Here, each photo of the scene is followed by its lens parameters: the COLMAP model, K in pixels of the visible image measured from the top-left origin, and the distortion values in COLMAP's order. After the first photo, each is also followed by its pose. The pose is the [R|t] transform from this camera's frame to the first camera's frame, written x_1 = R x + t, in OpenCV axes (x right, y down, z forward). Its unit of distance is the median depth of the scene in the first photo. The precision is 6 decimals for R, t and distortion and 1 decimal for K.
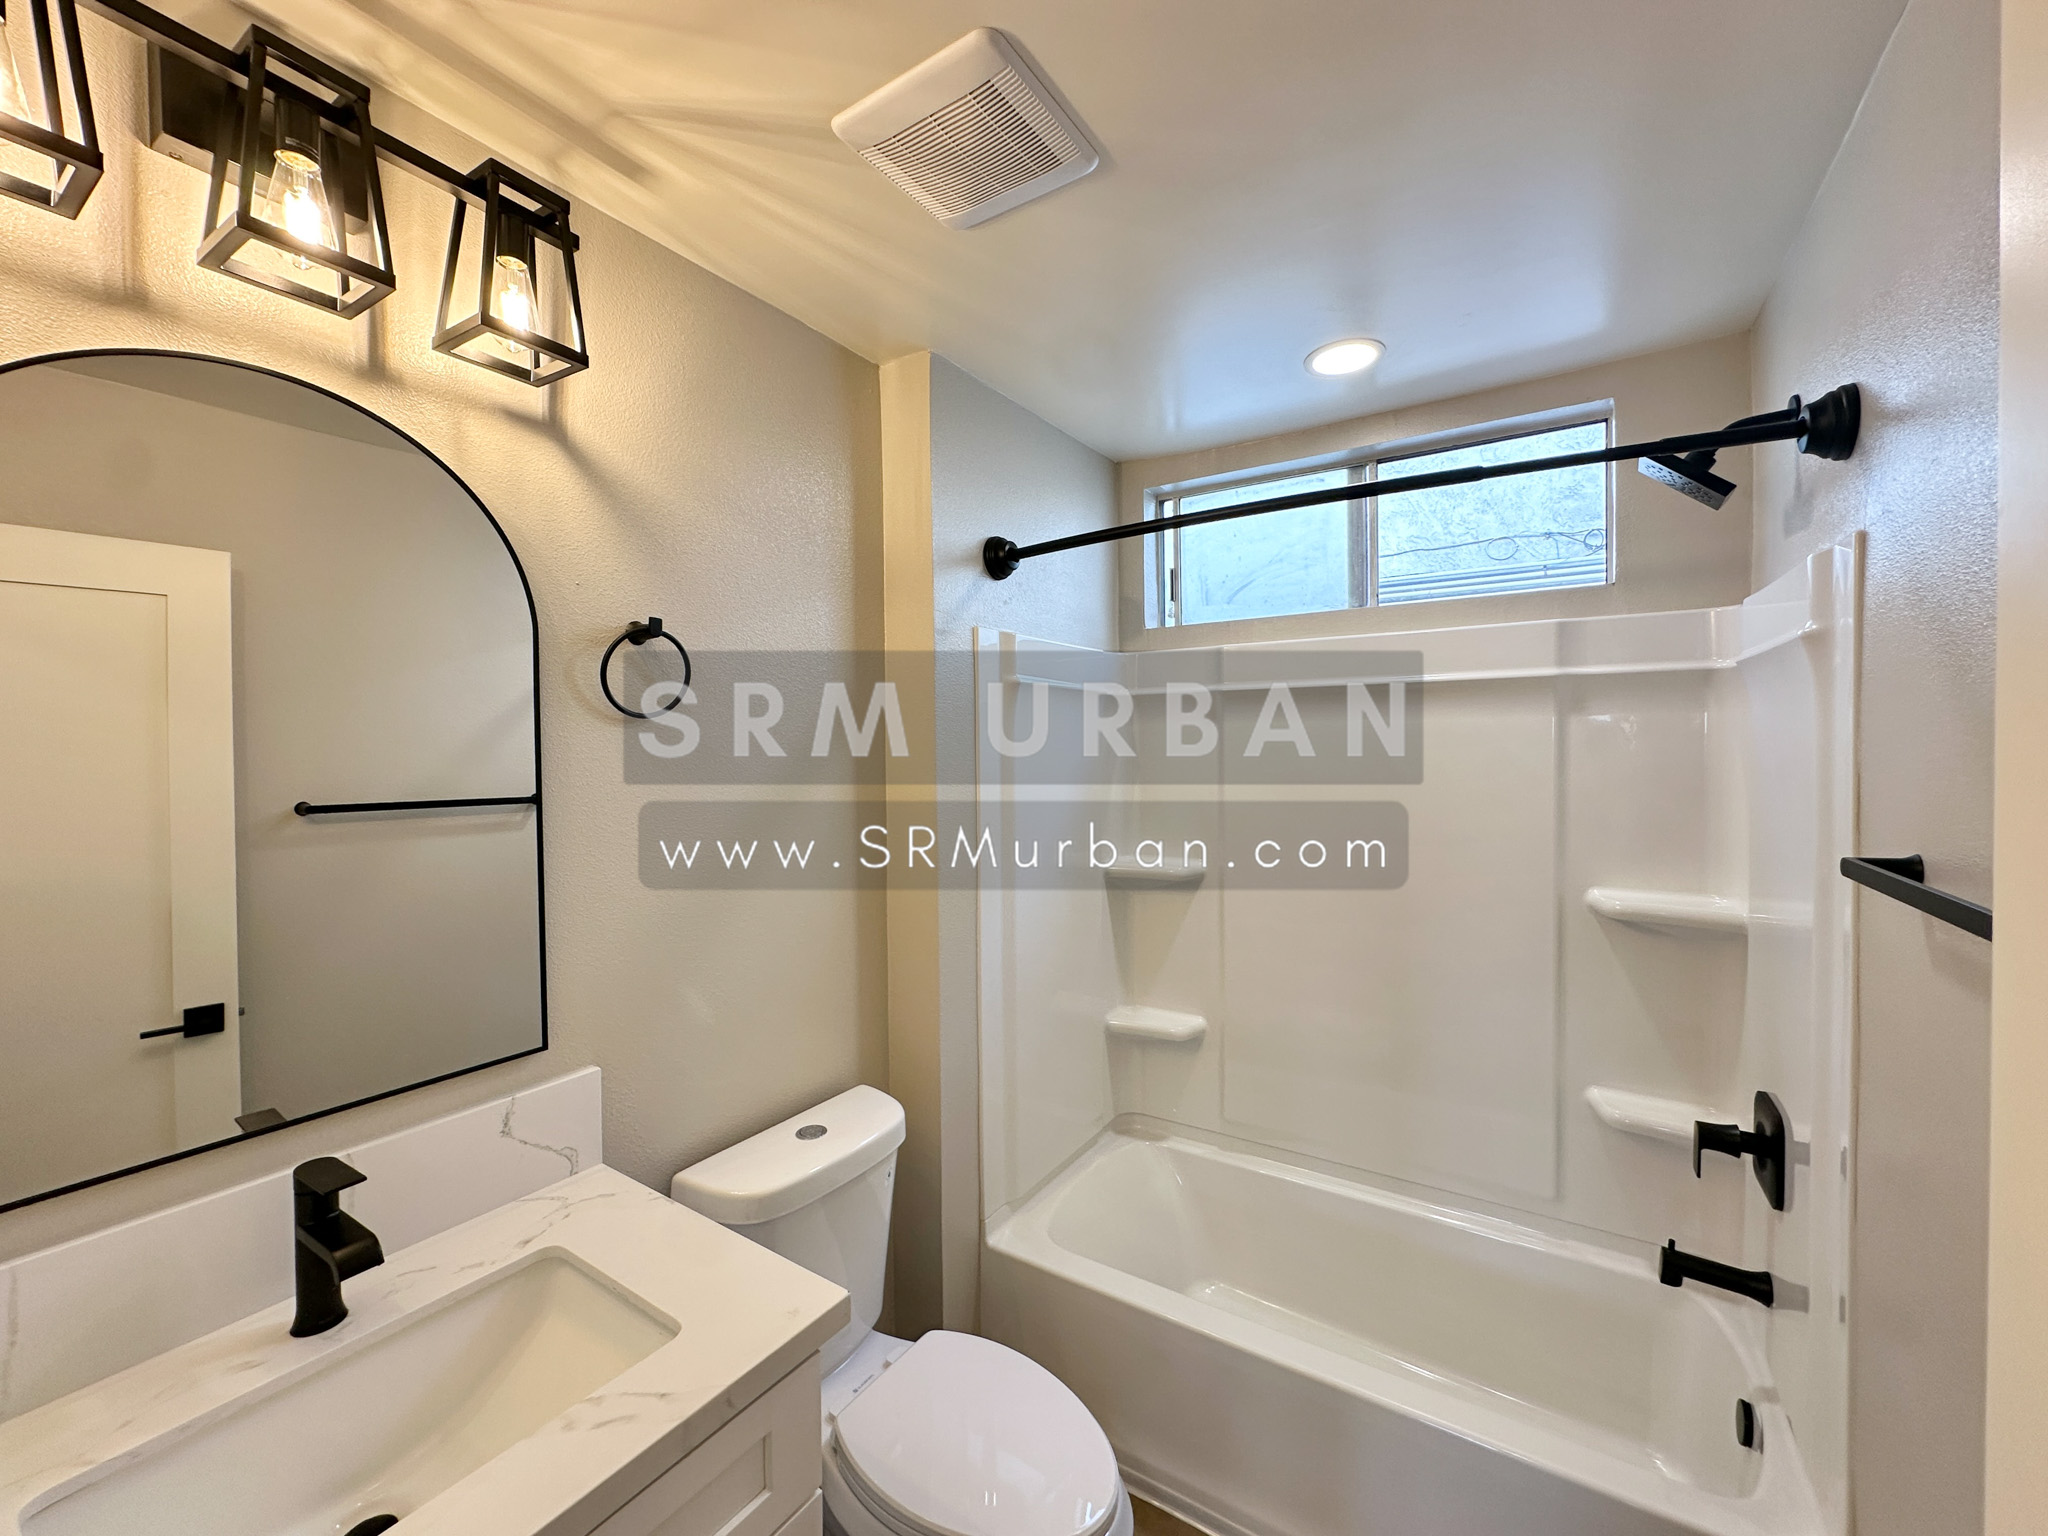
lens RADIAL K [[813.7, 0, 1025.8], [0, 813.7, 758.7], [0, 0, 1]] dist [-0.003776, 0.001331]
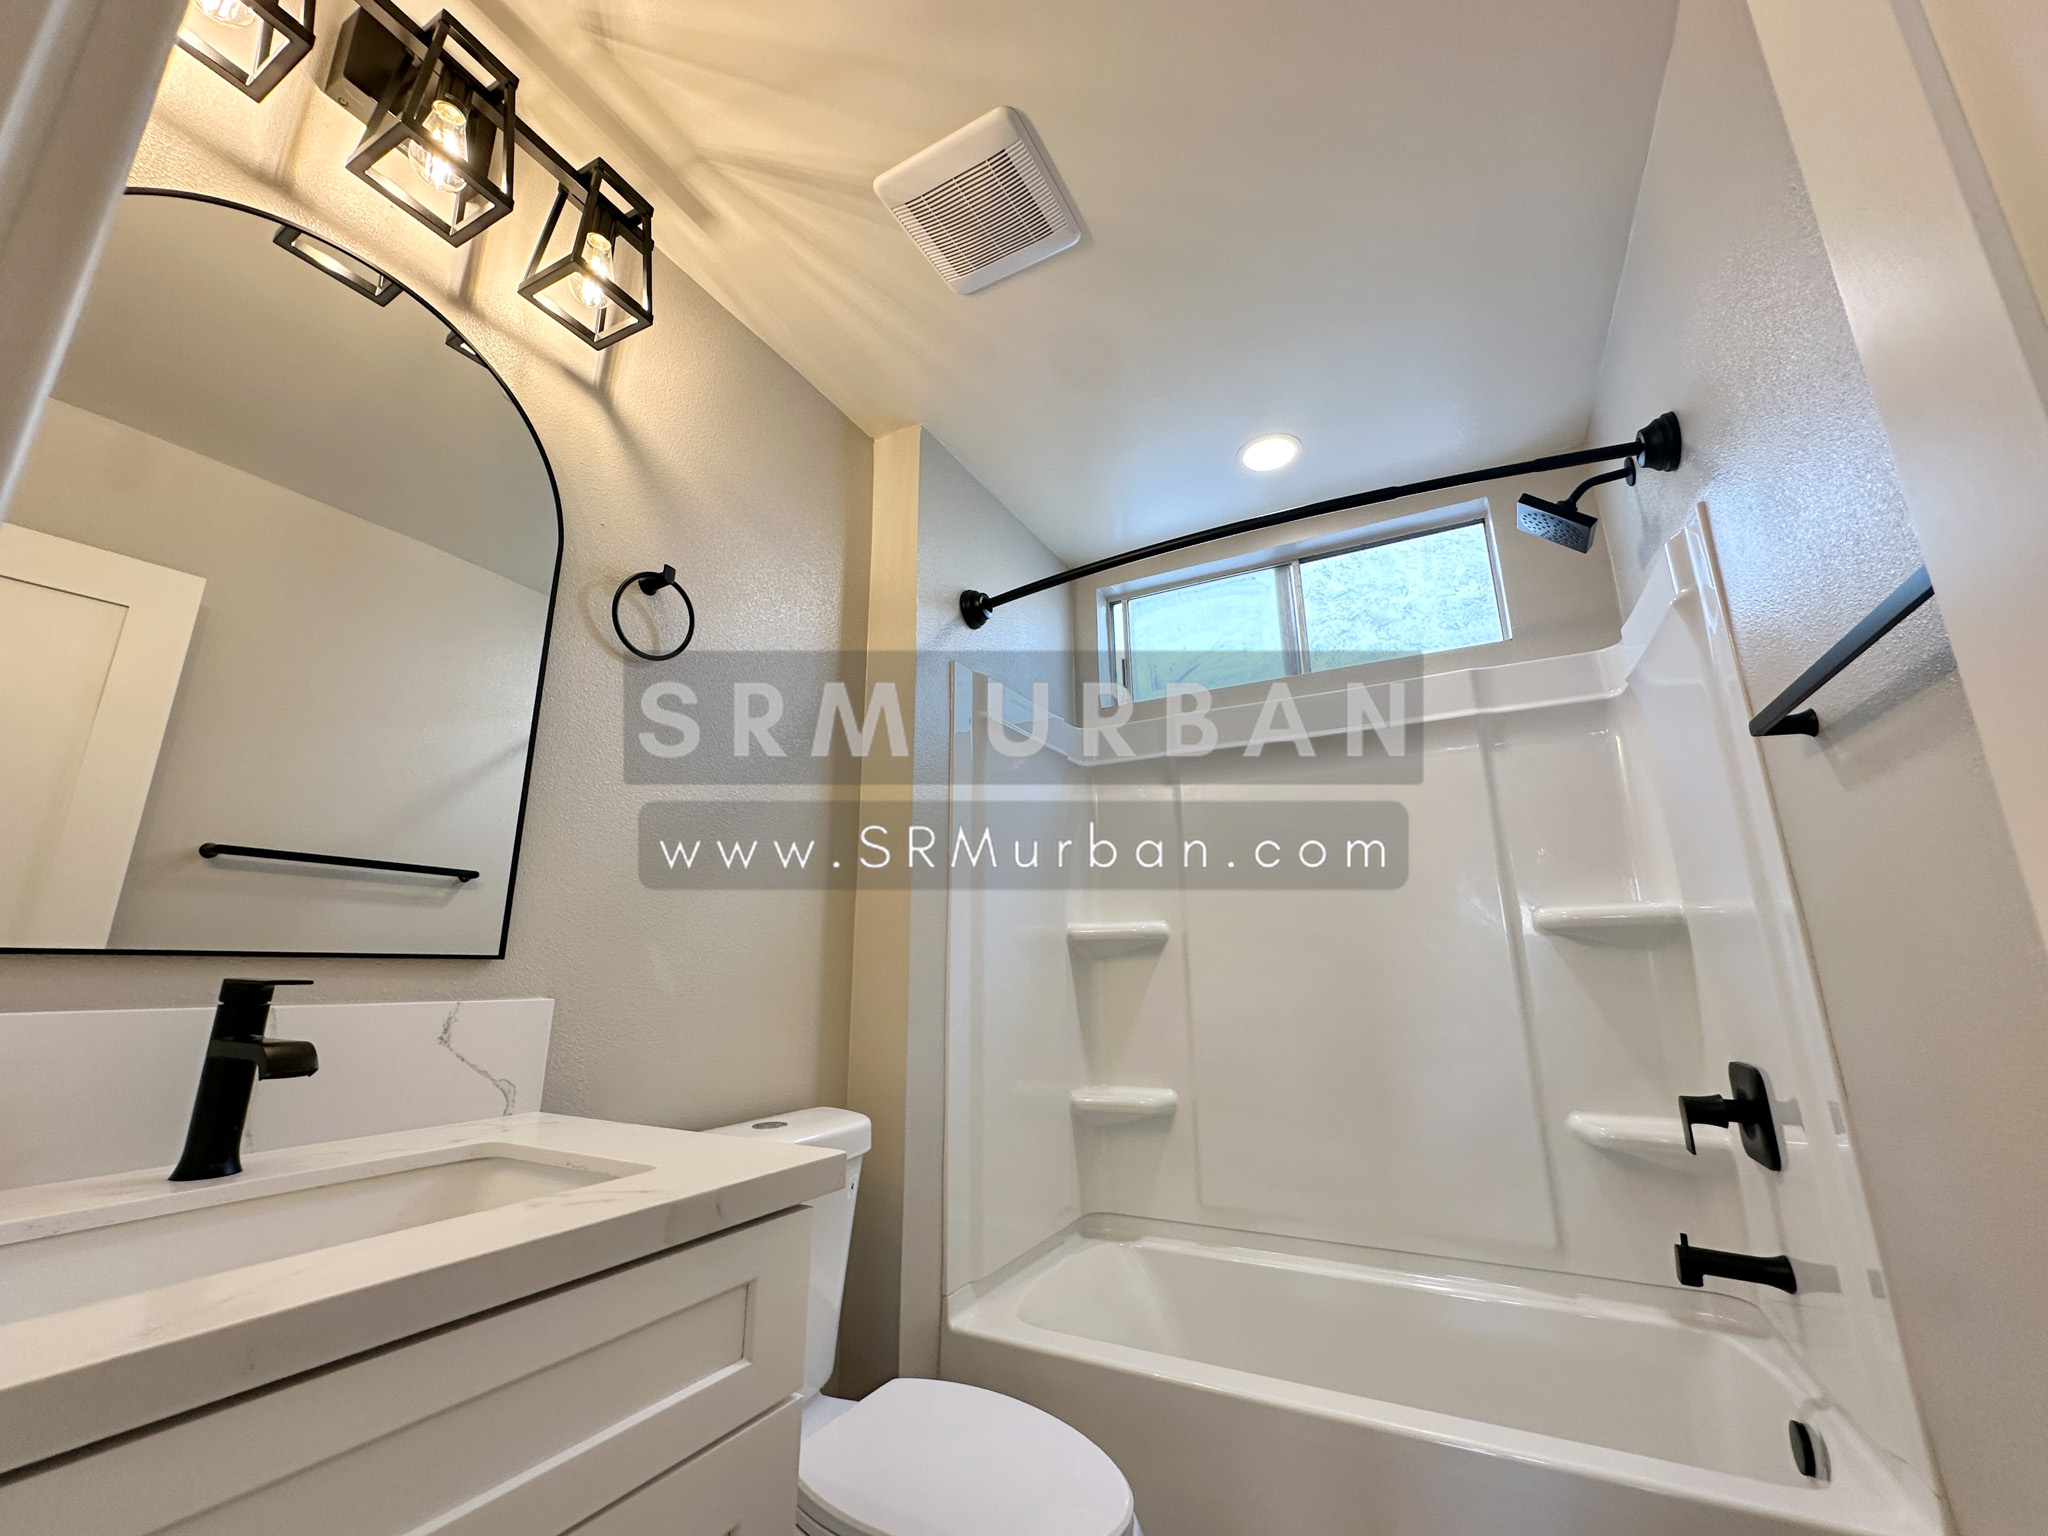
lens RADIAL K [[813.7, 0, 1023.7], [0, 813.7, 766.1], [0, 0, 1]] dist [-0.003776, 0.001331]
pose [[0.995995, 0.023047, 0.086391, -0.074159], [0.000964, 0.963387, -0.268115, 0.333455], [-0.089407, 0.267124, 0.959506, 0.007977]]
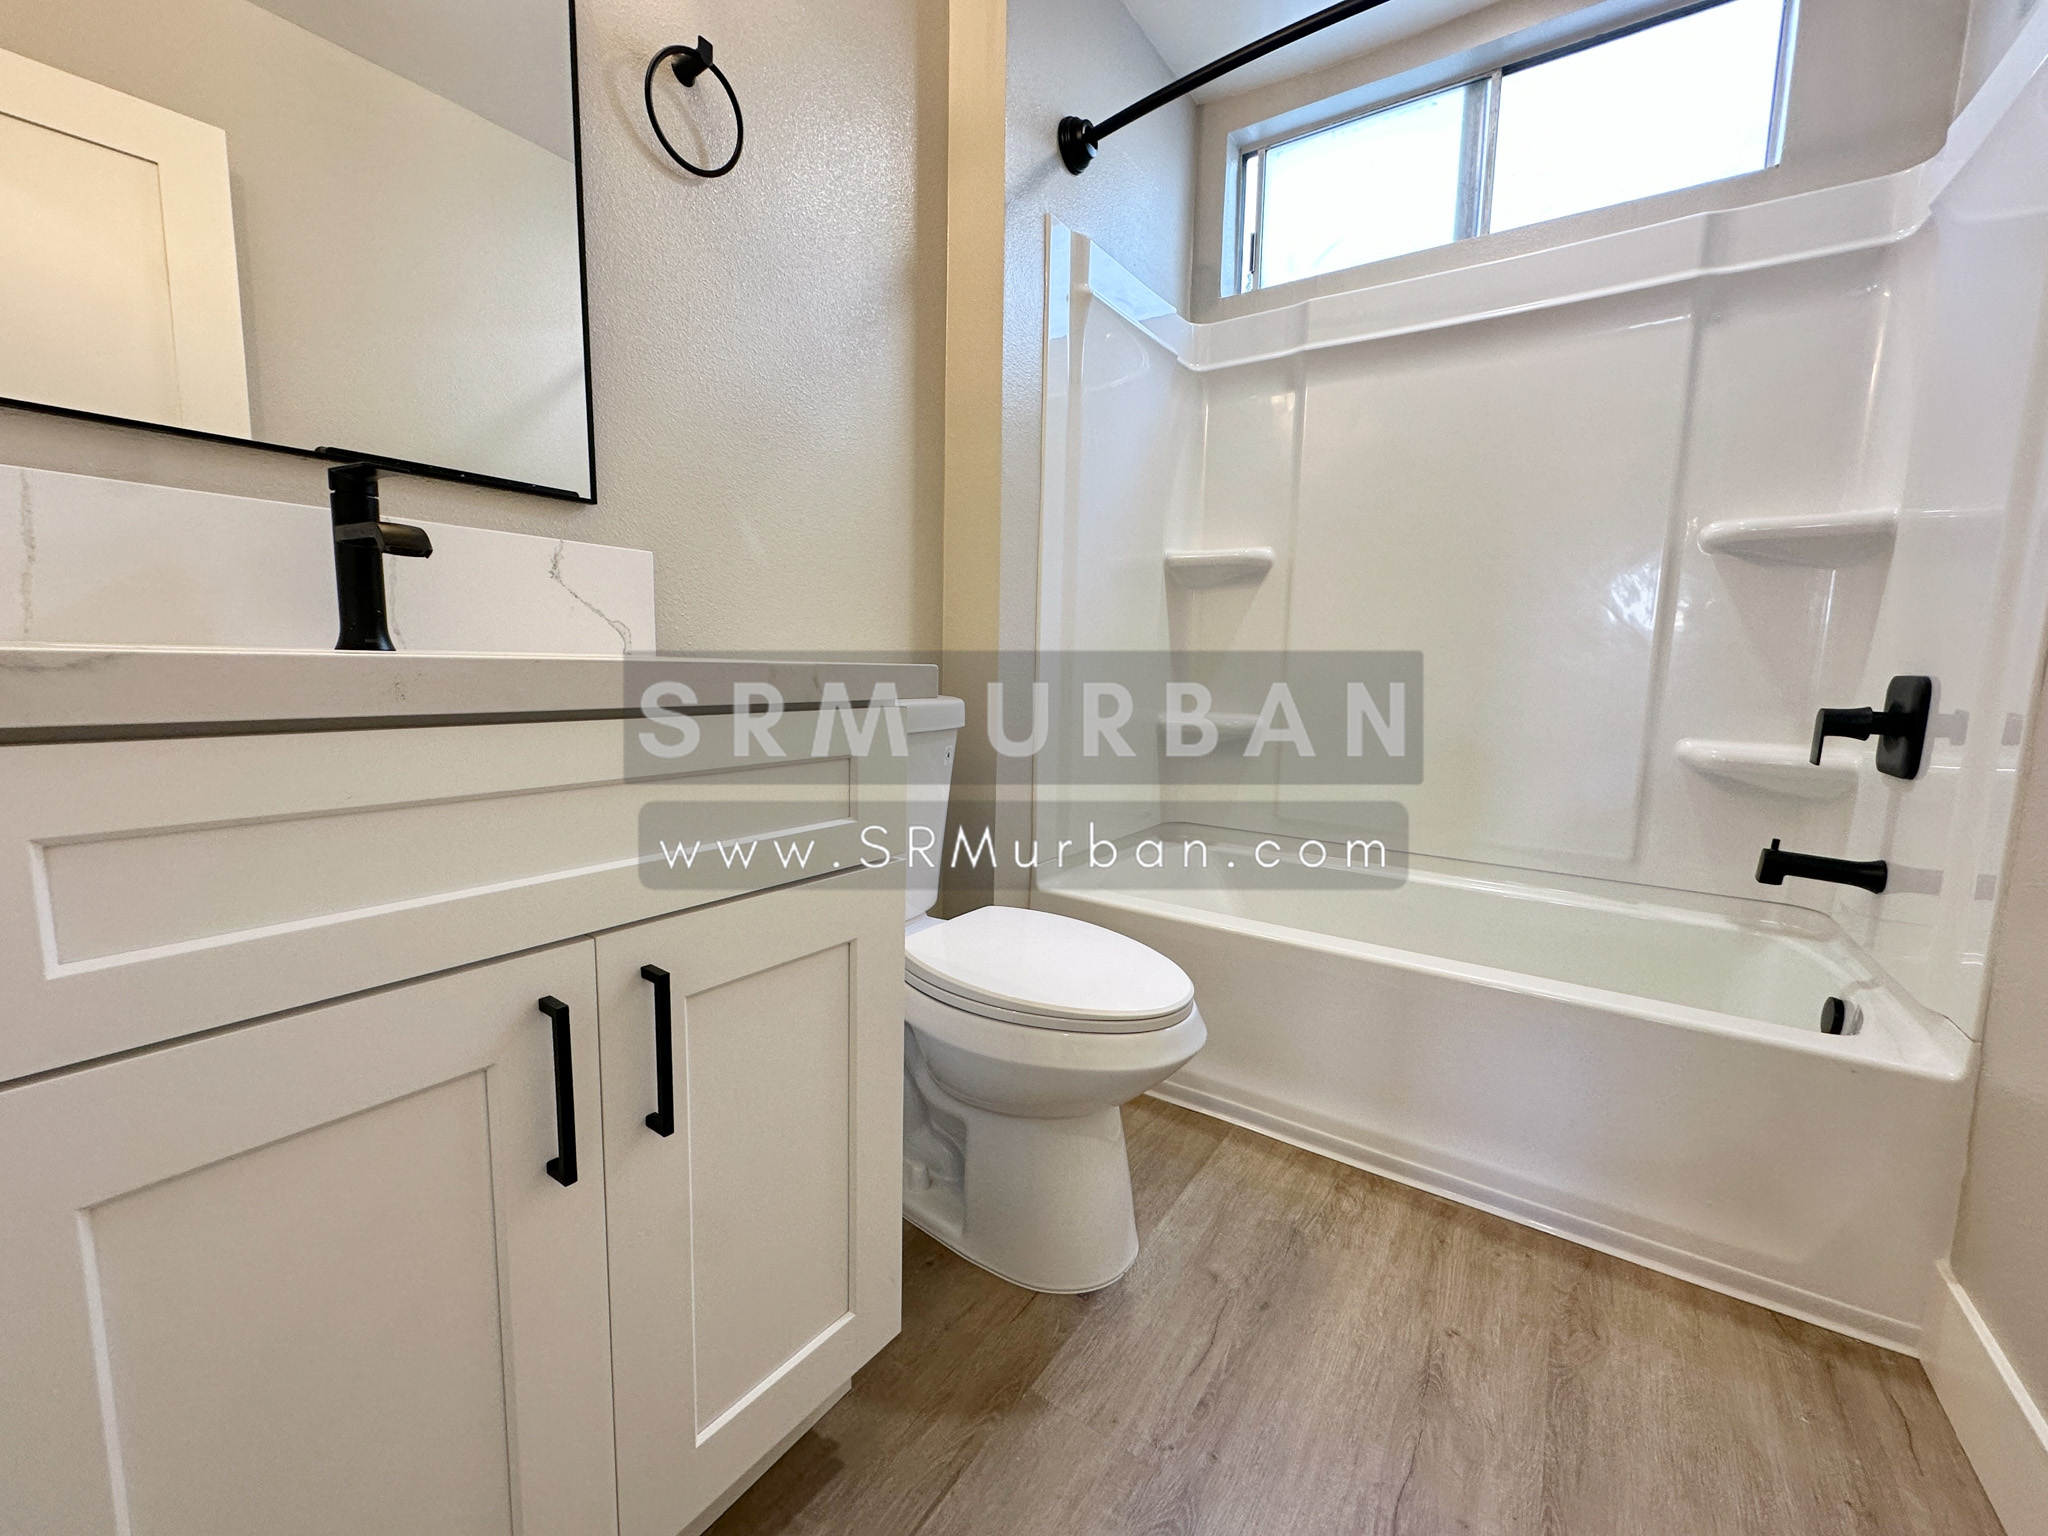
lens RADIAL K [[813.7, 0, 1024.1], [0, 813.7, 767.1], [0, 0, 1]] dist [-0.003776, 0.001331]
pose [[0.999336, 0.032939, -0.015589, -0.069432], [-0.031133, 0.994034, 0.104532, 0.458727], [0.018940, -0.103977, 0.994399, 0.056314]]
